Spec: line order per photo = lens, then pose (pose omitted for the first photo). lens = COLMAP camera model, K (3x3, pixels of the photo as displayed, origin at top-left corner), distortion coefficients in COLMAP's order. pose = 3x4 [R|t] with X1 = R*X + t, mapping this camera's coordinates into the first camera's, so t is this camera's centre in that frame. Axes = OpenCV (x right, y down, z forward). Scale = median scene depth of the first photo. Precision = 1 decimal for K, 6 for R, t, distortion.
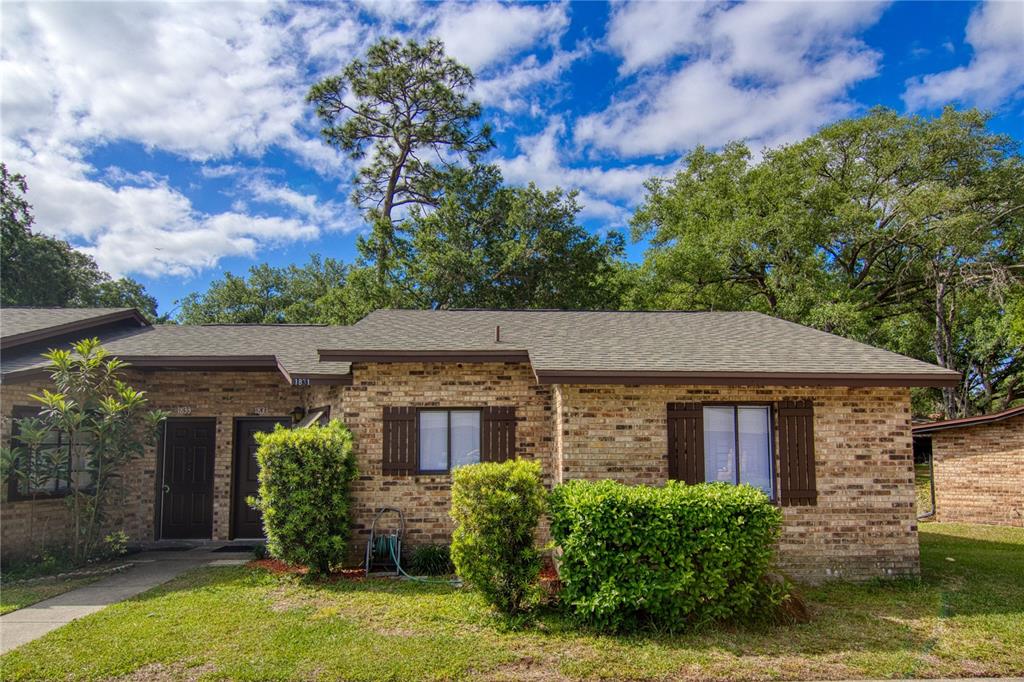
lens RADIAL K [[559.7, 0, 512.2], [0, 559.7, 350.1], [0, 0, 1]] dist [-0.006453, -0.007124]
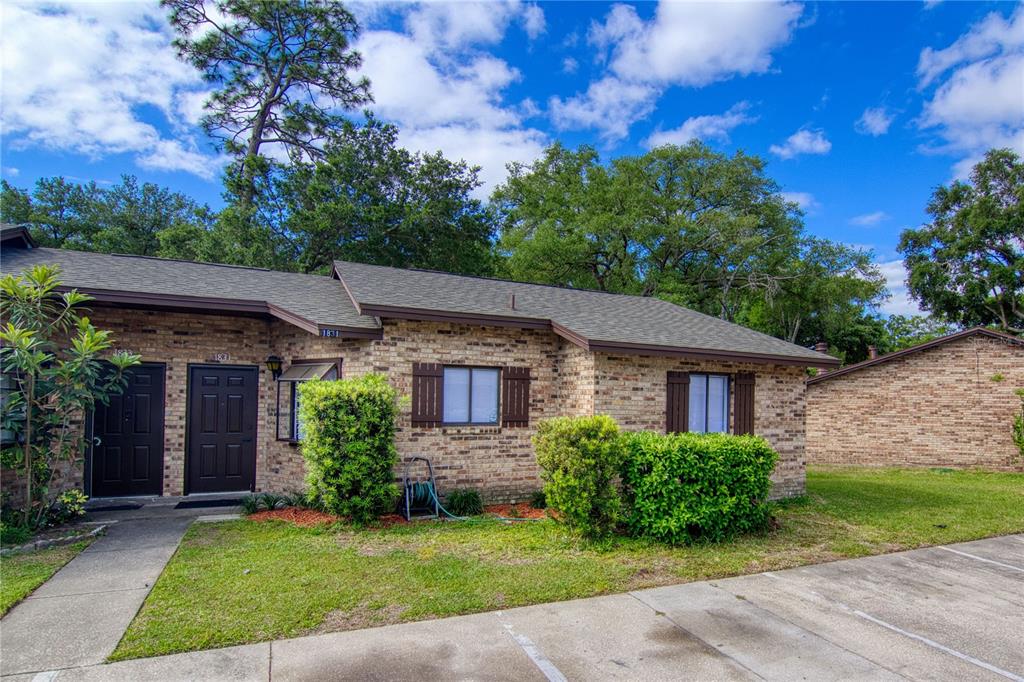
lens RADIAL K [[525.6, 0, 519.3], [0, 525.6, 340.0], [0, 0, 1]] dist [-0.012752, -0.002800]
pose [[0.928189, 0.061800, 0.366941, -0.410626], [-0.082793, 0.995692, 0.041735, 0.001932], [-0.362781, -0.069119, 0.929307, 0.013992]]
